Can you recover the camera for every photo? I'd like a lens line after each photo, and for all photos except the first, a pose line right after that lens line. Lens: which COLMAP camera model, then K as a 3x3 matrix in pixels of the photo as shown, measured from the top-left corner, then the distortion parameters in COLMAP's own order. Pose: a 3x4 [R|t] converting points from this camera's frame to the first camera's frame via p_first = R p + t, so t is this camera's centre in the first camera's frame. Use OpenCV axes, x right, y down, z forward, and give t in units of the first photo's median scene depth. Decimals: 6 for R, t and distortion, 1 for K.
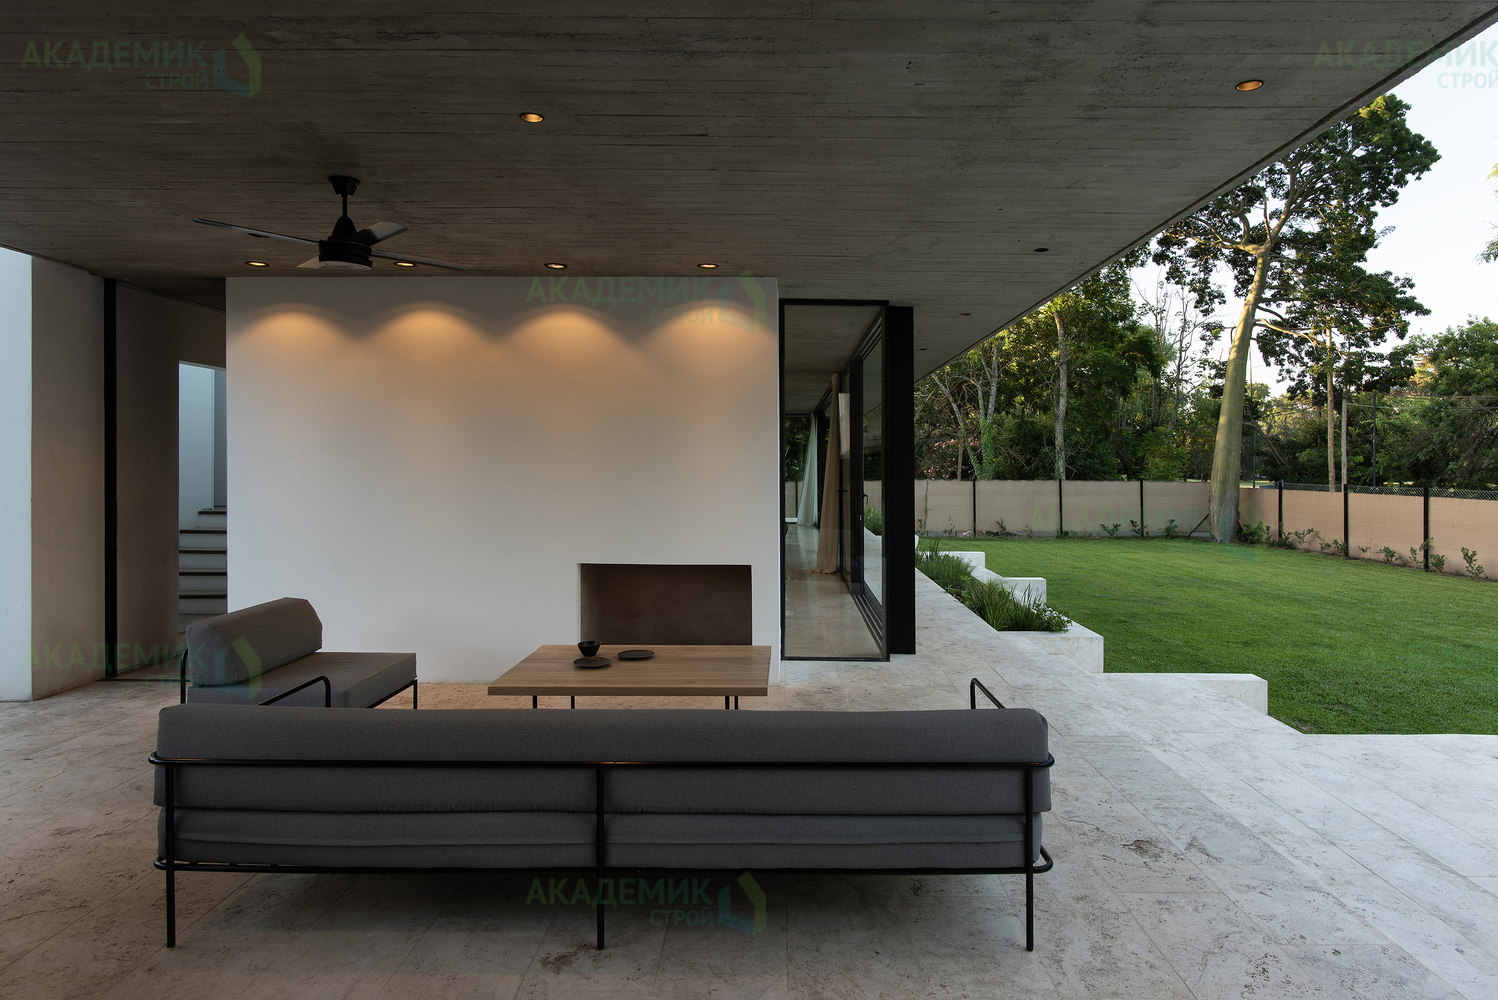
lens RADIAL K [[857.1, 0, 766.2], [0, 857.1, 452.0], [0, 0, 1]] dist [0.002454, 0.000474]
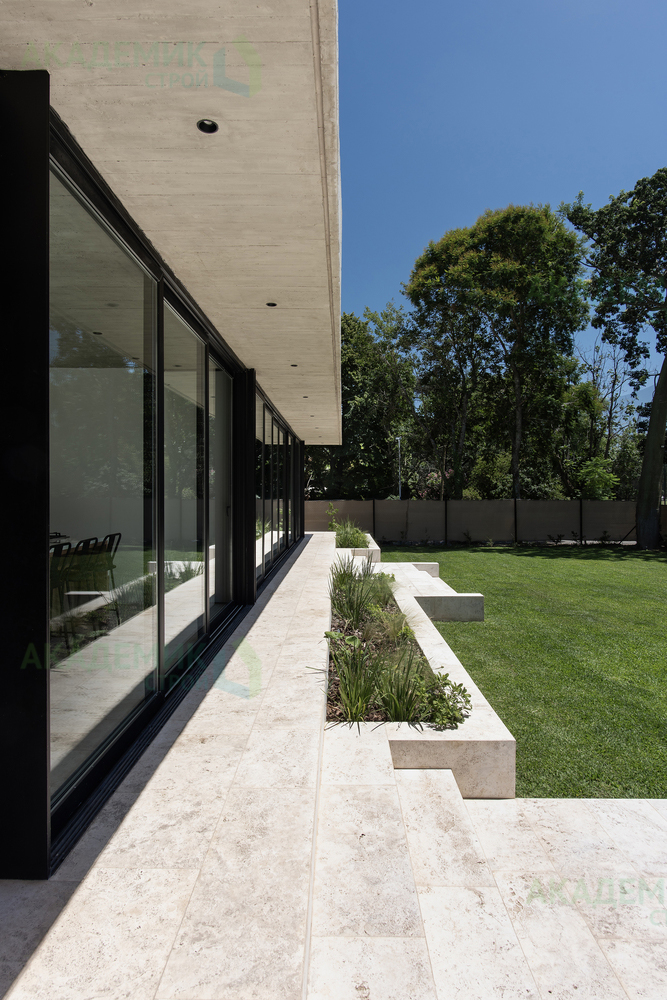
lens RADIAL K [[572.2, 0, 333.1], [0, 572.2, 499.5], [0, 0, 1]] dist [0.002454, 0.000474]
pose [[0.999982, -0.005196, 0.003058, 0.071179], [0.005111, 0.999619, 0.027122, 0.008726], [-0.003198, -0.027106, 0.999627, 0.161769]]
